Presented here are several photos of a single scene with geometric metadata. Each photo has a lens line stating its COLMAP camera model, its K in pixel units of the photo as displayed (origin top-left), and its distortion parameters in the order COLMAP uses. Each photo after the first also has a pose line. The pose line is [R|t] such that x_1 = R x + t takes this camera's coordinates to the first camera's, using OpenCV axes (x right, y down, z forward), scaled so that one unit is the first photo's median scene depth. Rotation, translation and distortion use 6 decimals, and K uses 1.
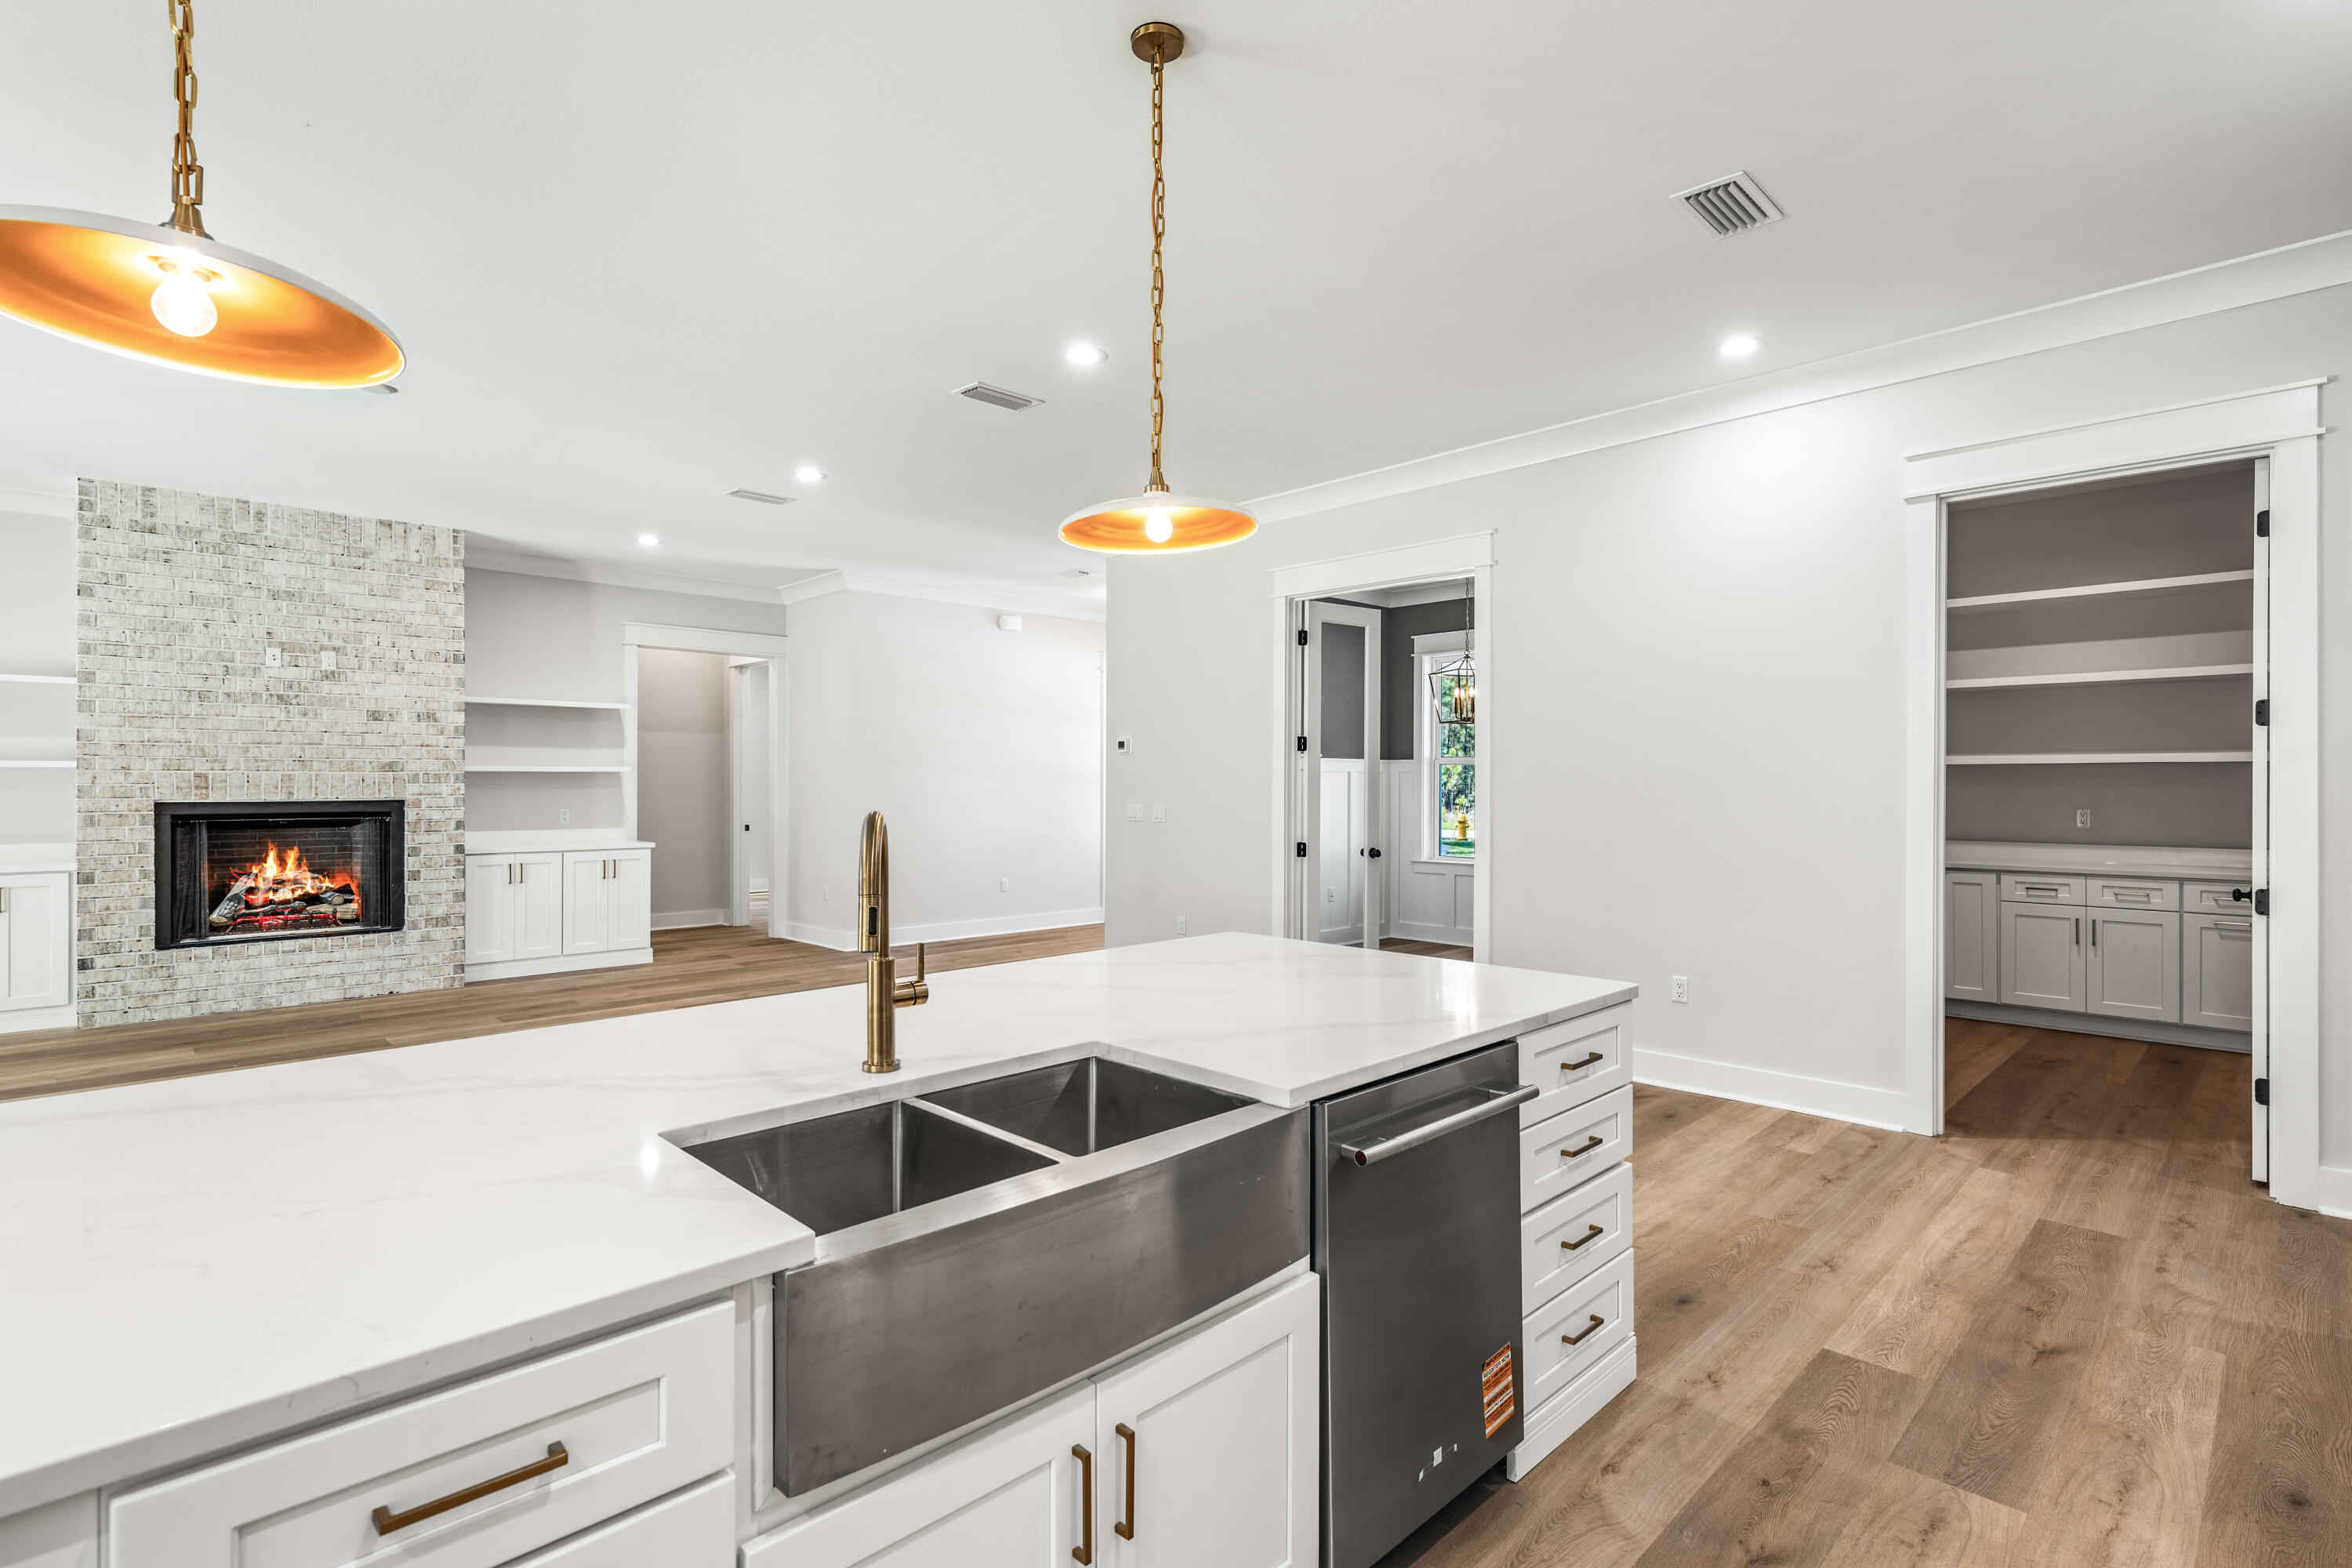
lens RADIAL K [[1132.3, 0, 1177.6], [0, 1132.3, 785.1], [0, 0, 1]] dist [0.001373, 0.000218]
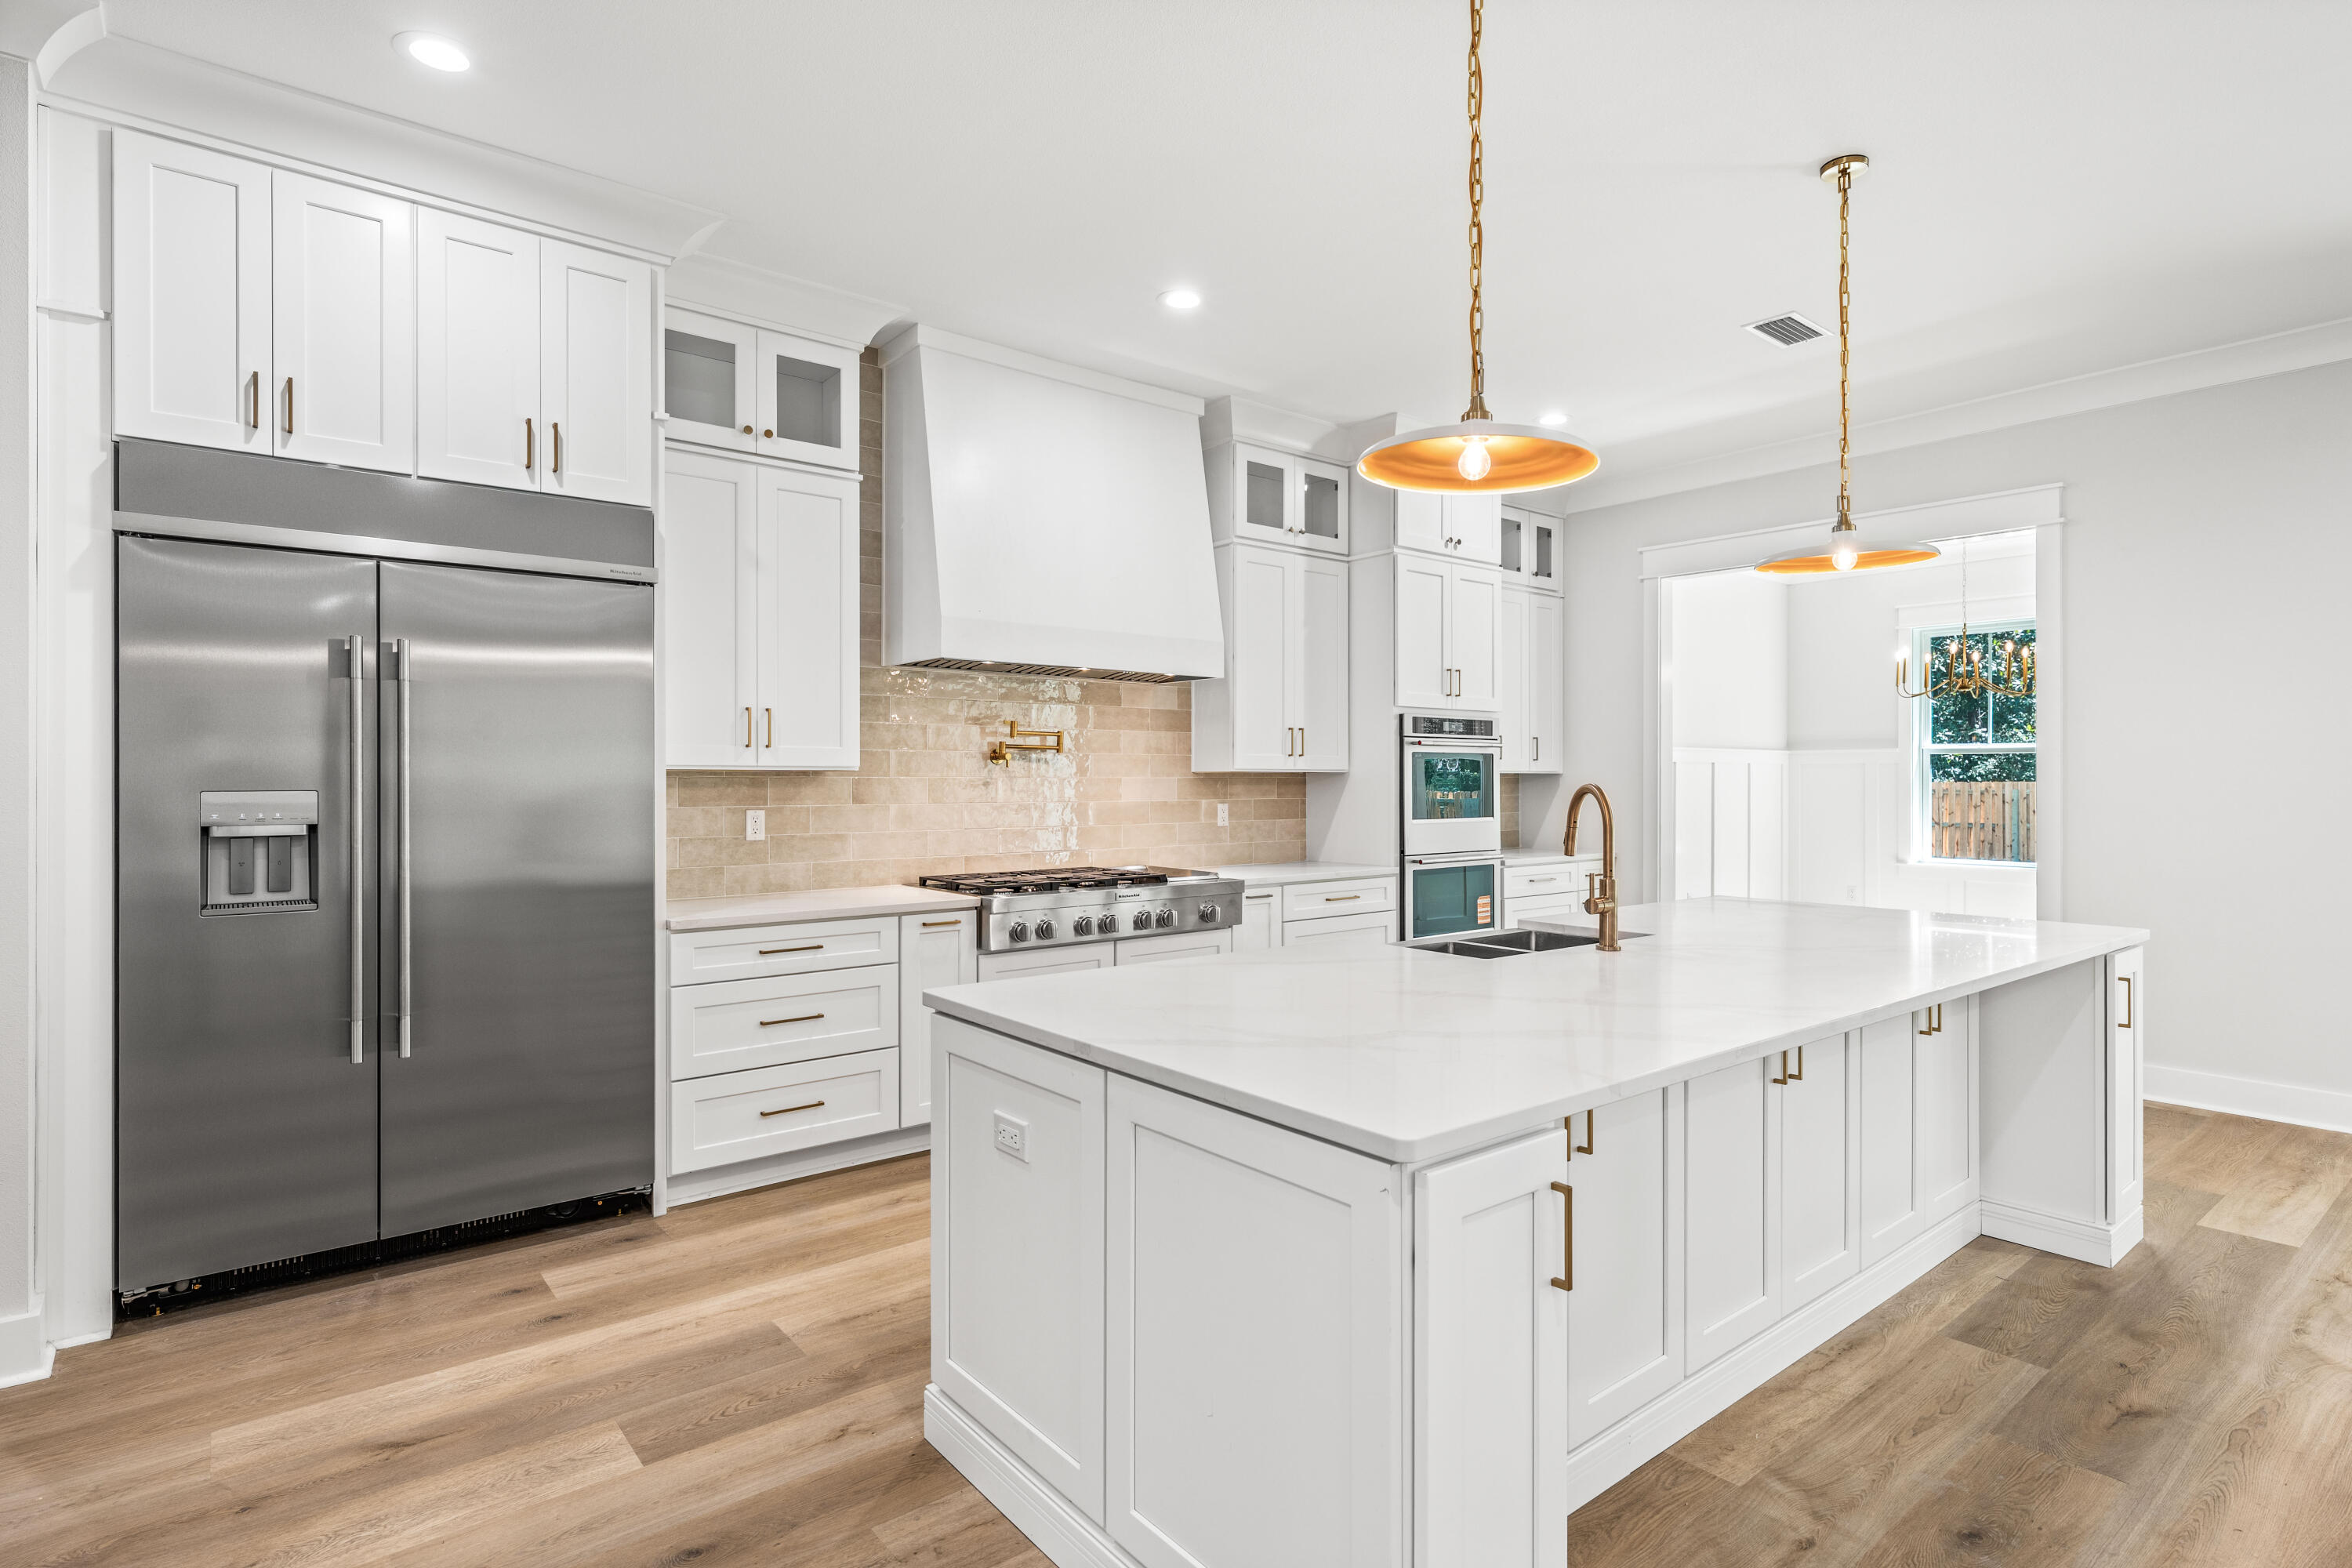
lens RADIAL K [[1185.3, 0, 1176.4], [0, 1185.3, 778.3], [0, 0, 1]] dist [-0.000134, -0.000007]
pose [[-0.995130, -0.000957, 0.098571, 0.205056], [-0.000982, 0.999999, -0.000211, 0.018823], [-0.098571, -0.000307, -0.995130, 3.244855]]
